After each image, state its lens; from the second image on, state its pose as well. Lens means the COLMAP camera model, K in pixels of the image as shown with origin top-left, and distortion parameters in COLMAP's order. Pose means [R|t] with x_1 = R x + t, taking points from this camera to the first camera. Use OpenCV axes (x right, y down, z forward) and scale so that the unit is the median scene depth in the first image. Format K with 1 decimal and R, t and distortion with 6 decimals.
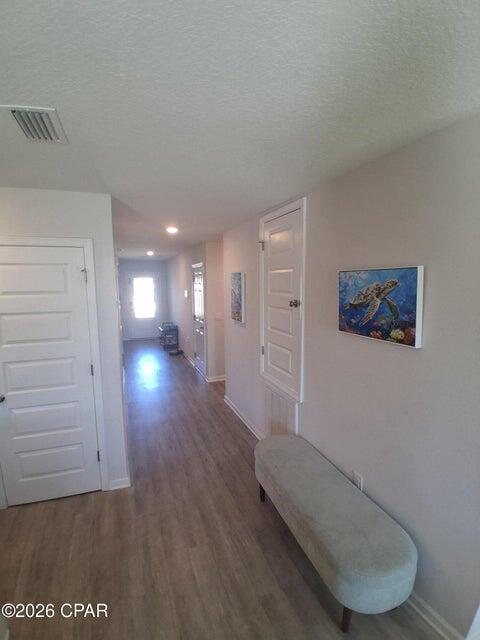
lens RADIAL K [[324.1, 0, 240.0], [0, 324.1, 320.0], [0, 0, 1]] dist [0.002043, 0.000201]
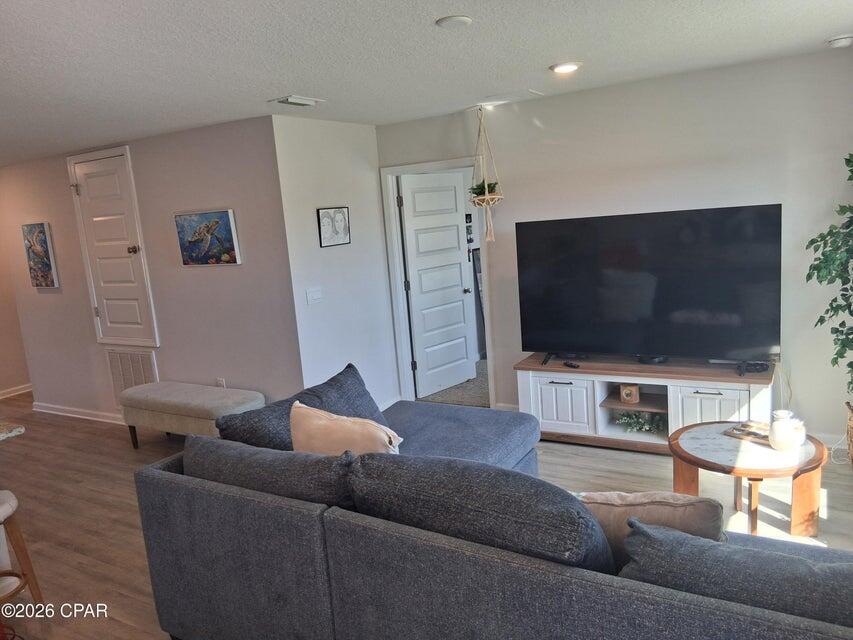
lens RADIAL K [[651.5, 0, 426.5], [0, 651.5, 320.0], [0, 0, 1]] dist [0.001042, -0.008980]
pose [[0.775310, -0.163585, 0.610029, -0.489215], [0.148069, 0.986035, 0.076228, 0.179111], [-0.613979, 0.031227, 0.788704, -1.413147]]
